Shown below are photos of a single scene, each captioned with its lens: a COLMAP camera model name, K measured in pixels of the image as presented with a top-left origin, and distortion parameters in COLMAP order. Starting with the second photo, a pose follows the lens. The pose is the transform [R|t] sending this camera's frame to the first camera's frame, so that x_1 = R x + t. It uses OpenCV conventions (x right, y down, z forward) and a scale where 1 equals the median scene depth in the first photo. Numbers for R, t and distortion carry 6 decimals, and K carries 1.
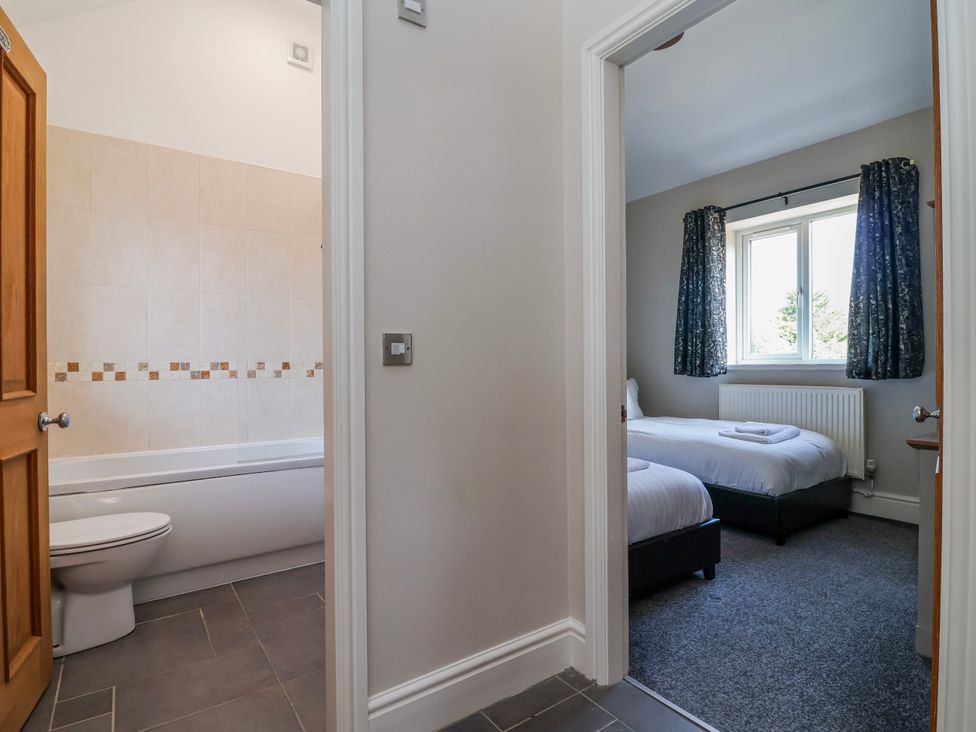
lens RADIAL K [[522.8, 0, 489.3], [0, 522.8, 366.1], [0, 0, 1]] dist [-0.004846, -0.009453]
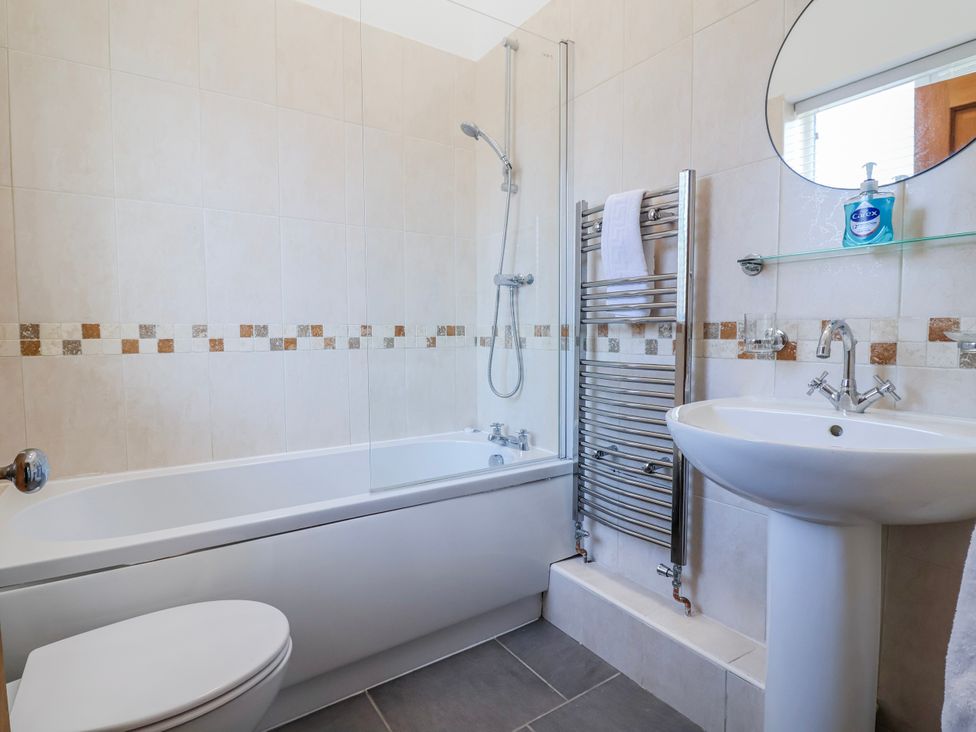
lens RADIAL K [[522.8, 0, 488.4], [0, 522.8, 366.0], [0, 0, 1]] dist [-0.004846, -0.009453]
pose [[0.999799, 0.004080, -0.019619, -0.295876], [-0.002908, 0.998228, 0.059433, 0.004810], [0.019827, -0.059364, 0.998039, 0.364494]]
